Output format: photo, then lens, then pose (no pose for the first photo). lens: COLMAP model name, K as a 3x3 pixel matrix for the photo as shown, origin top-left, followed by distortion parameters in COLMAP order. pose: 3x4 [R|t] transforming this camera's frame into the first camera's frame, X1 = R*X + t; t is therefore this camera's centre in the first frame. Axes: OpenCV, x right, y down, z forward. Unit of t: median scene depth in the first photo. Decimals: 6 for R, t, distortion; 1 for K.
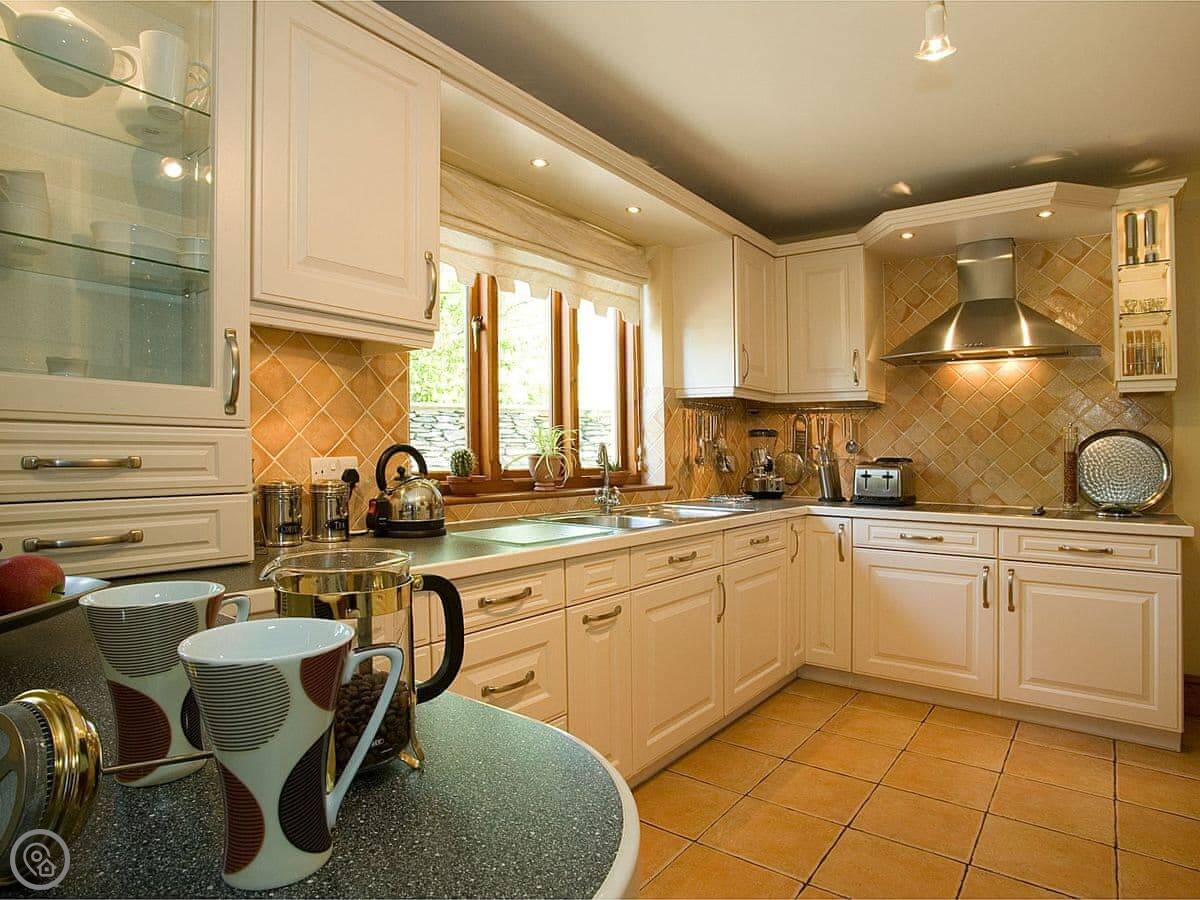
lens RADIAL K [[714.3, 0, 600.3], [0, 714.3, 448.9], [0, 0, 1]] dist [-0.023345, 0.008883]
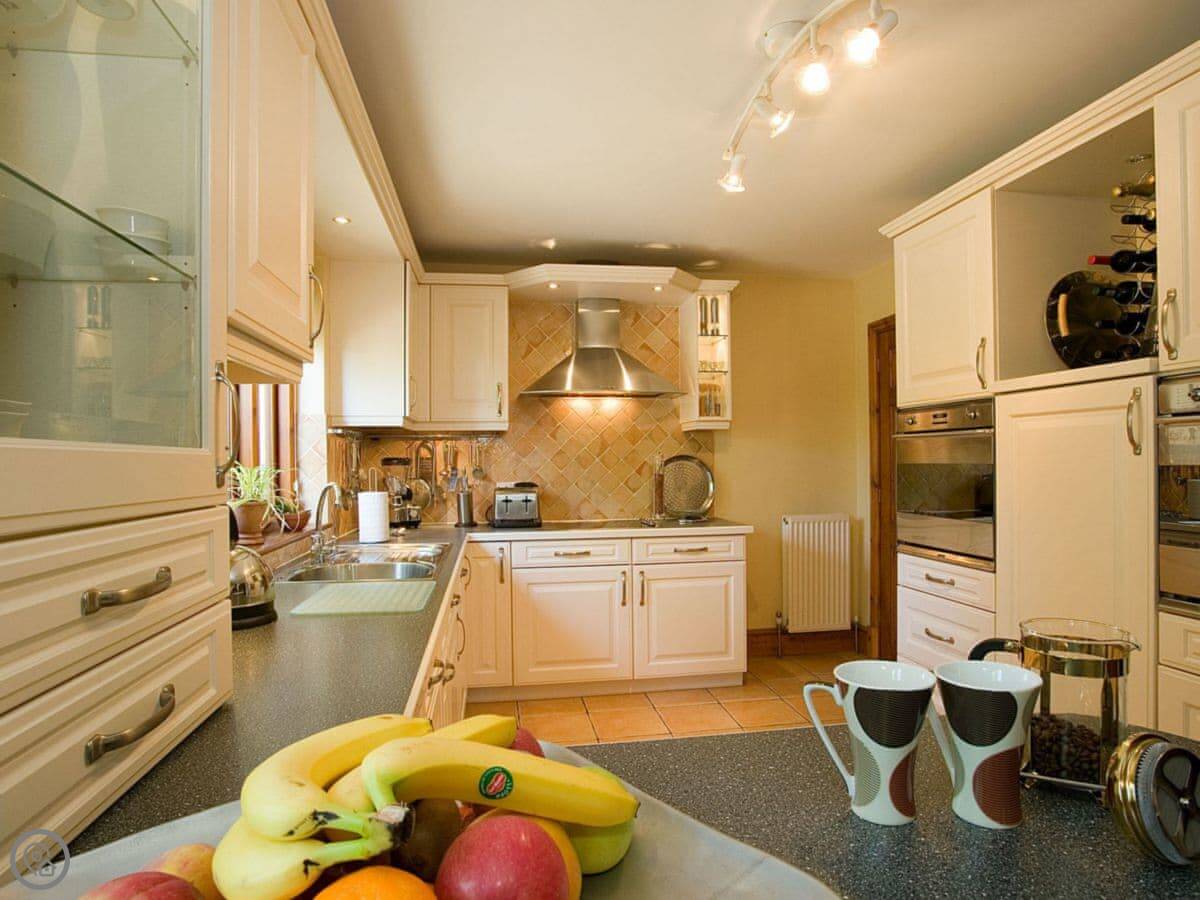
lens RADIAL K [[764.2, 0, 602.0], [0, 764.2, 449.7], [0, 0, 1]] dist [-0.041545, 0.000020]
pose [[0.711671, -0.011010, 0.702426, -0.359793], [0.018381, 0.999827, -0.002951, -0.035732], [-0.702272, 0.015011, 0.711750, 0.087686]]
